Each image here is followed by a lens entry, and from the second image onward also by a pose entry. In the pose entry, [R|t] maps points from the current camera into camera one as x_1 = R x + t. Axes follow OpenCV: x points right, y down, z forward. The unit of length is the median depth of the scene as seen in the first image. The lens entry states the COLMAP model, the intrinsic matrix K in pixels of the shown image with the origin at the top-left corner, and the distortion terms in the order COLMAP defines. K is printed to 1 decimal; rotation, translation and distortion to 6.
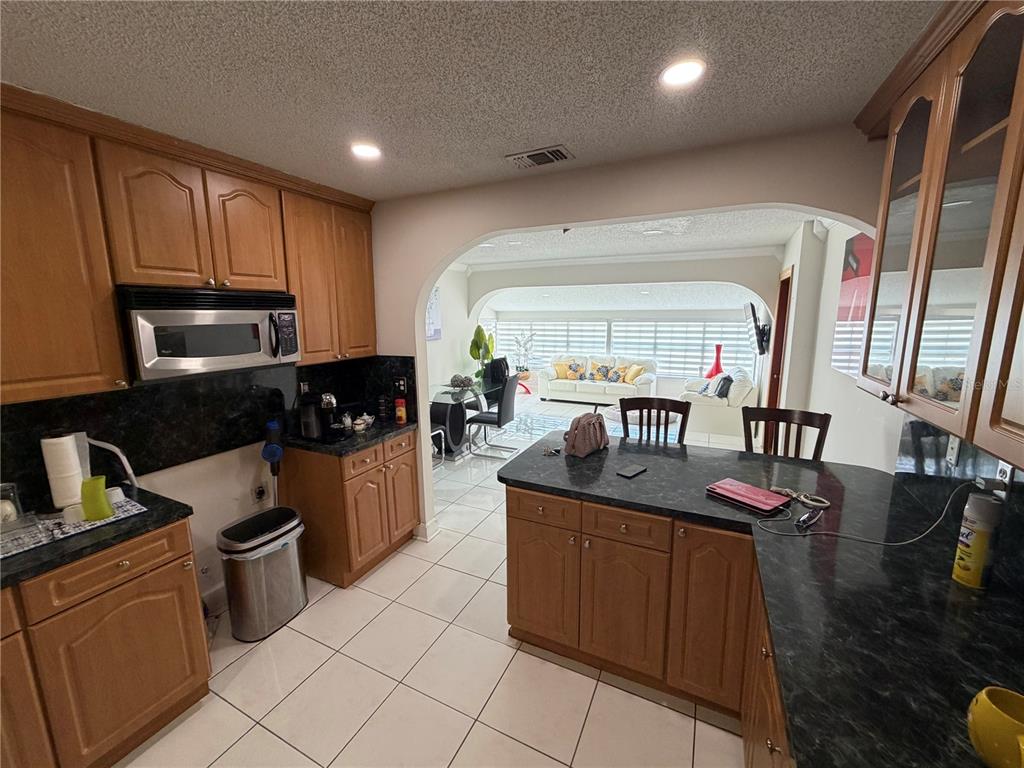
lens RADIAL K [[406.8, 0, 509.8], [0, 406.8, 383.4], [0, 0, 1]] dist [0.000299, -0.000750]
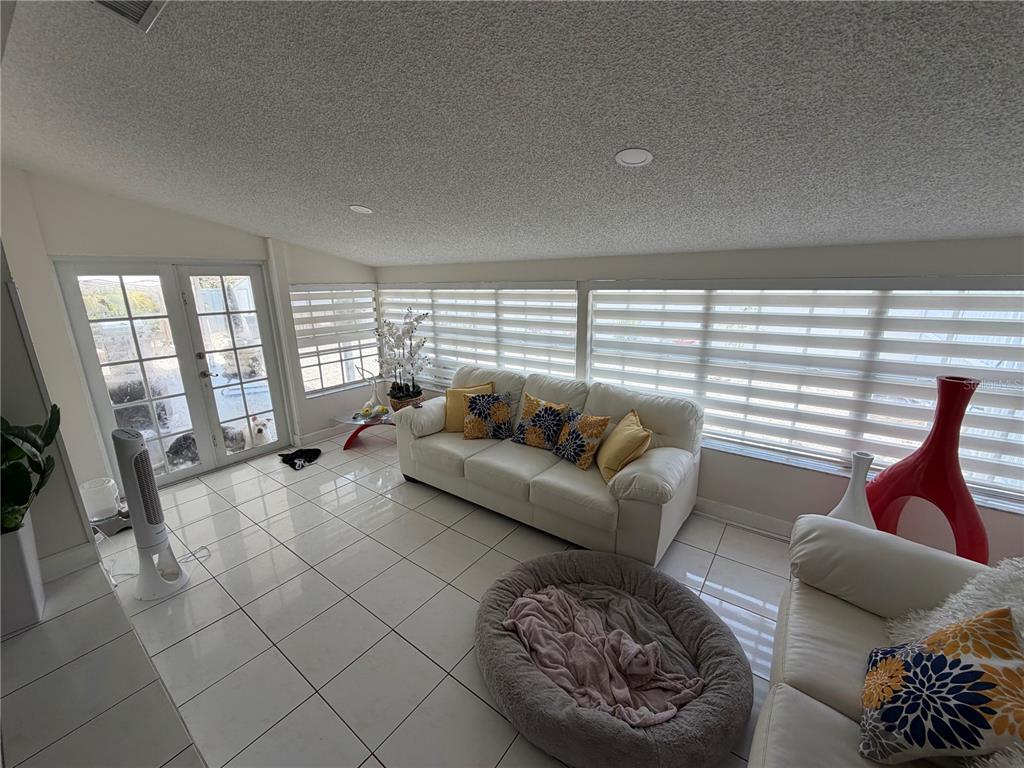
lens RADIAL K [[406.8, 0, 507.3], [0, 406.8, 383.6], [0, 0, 1]] dist [0.000299, -0.000750]
pose [[0.982293, 0.039434, -0.183156, 0.256596], [-0.024470, 0.996228, 0.083257, -0.095313], [0.185748, -0.077301, 0.979552, 0.626266]]
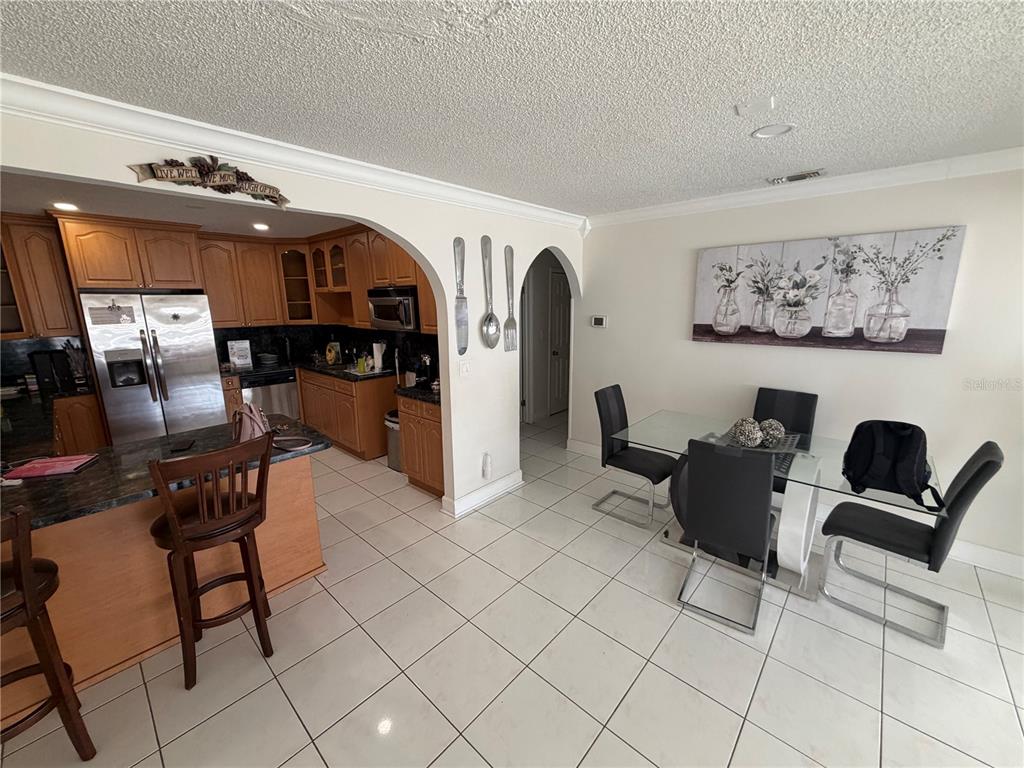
lens RADIAL K [[406.8, 0, 509.0], [0, 406.8, 384.7], [0, 0, 1]] dist [0.000299, -0.000750]
pose [[-0.278751, 0.211640, -0.936753, 0.241298], [-0.148252, 0.954240, 0.259706, -0.084113], [0.948852, 0.211269, -0.234619, 0.471707]]
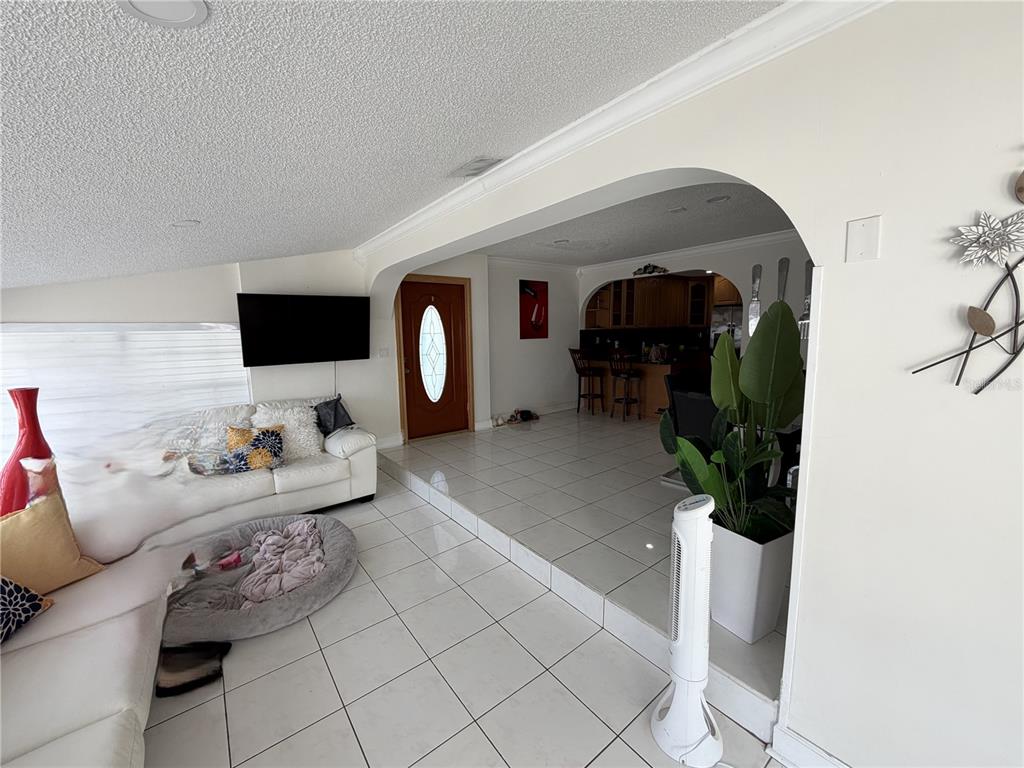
lens RADIAL K [[406.8, 0, 508.5], [0, 406.8, 379.5], [0, 0, 1]] dist [0.000299, -0.000750]
pose [[-0.895875, -0.028707, 0.443377, -0.030928], [0.100150, 0.959181, 0.264464, -0.136649], [-0.432871, 0.281331, -0.856432, 0.988545]]
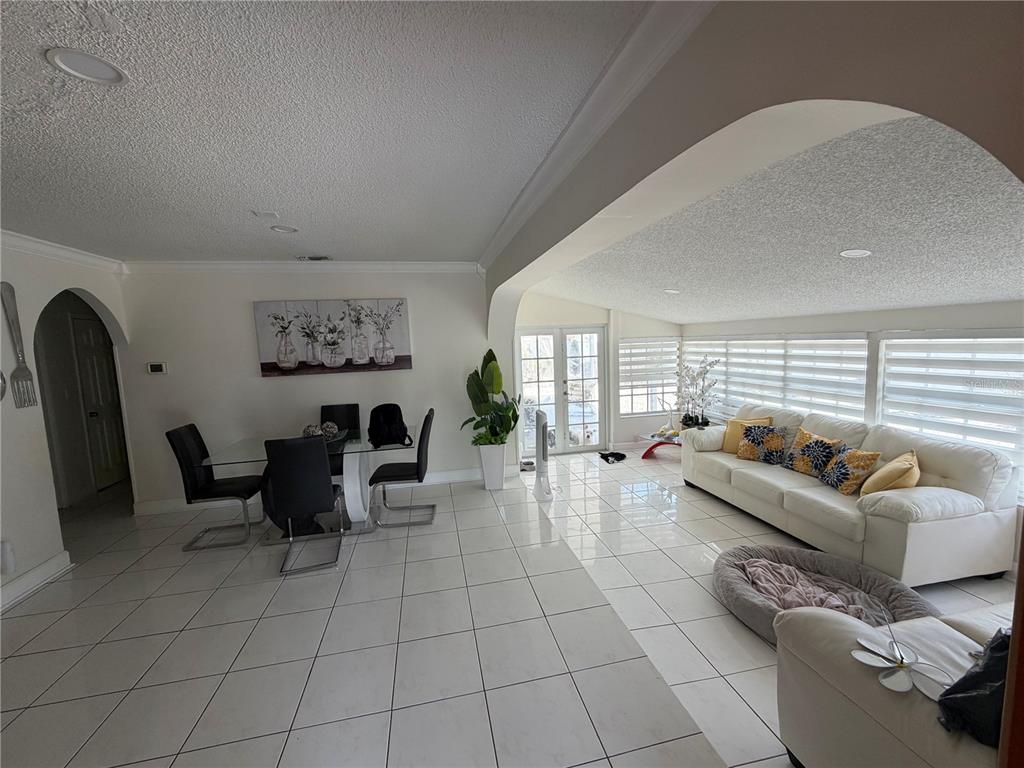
lens RADIAL K [[406.8, 0, 507.7], [0, 406.8, 384.7], [0, 0, 1]] dist [0.000299, -0.000750]
pose [[0.611961, 0.070473, -0.787742, 0.357157], [-0.102524, 0.994687, 0.009341, -0.072549], [0.784214, 0.075046, 0.615935, 0.473276]]
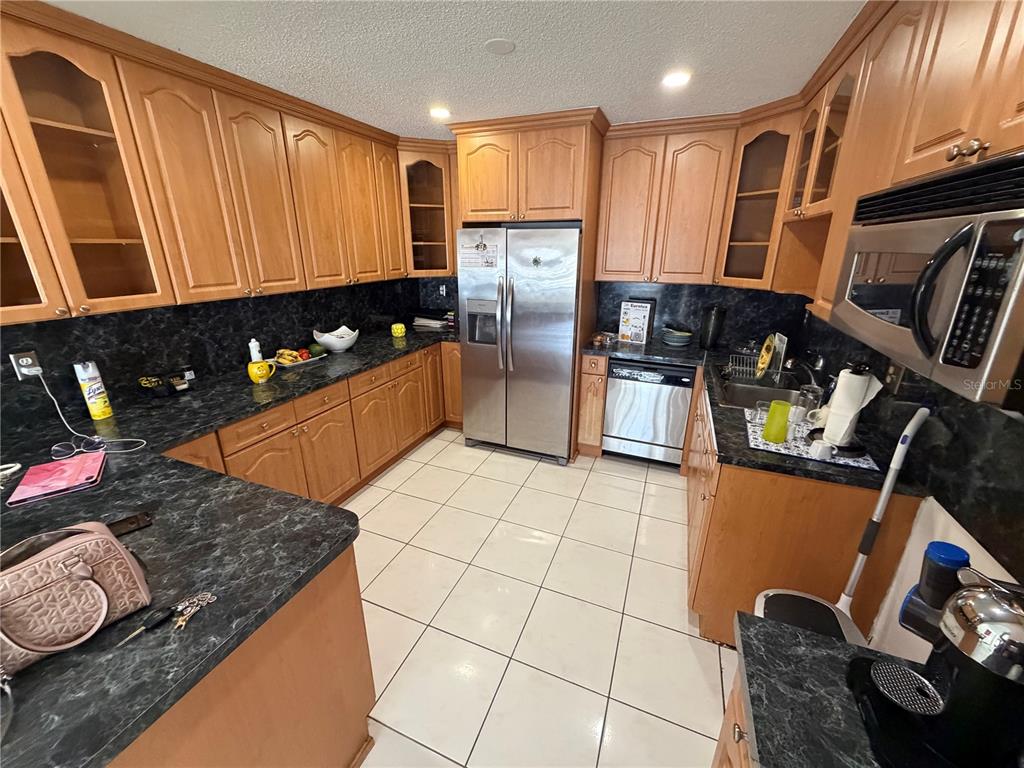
lens RADIAL K [[406.8, 0, 509.1], [0, 406.8, 381.9], [0, 0, 1]] dist [0.000299, -0.000750]
pose [[-0.997781, 0.028692, -0.060078, -0.048992], [-0.003251, 0.880304, 0.474399, -0.052340], [0.066499, 0.473542, -0.878257, 0.323752]]
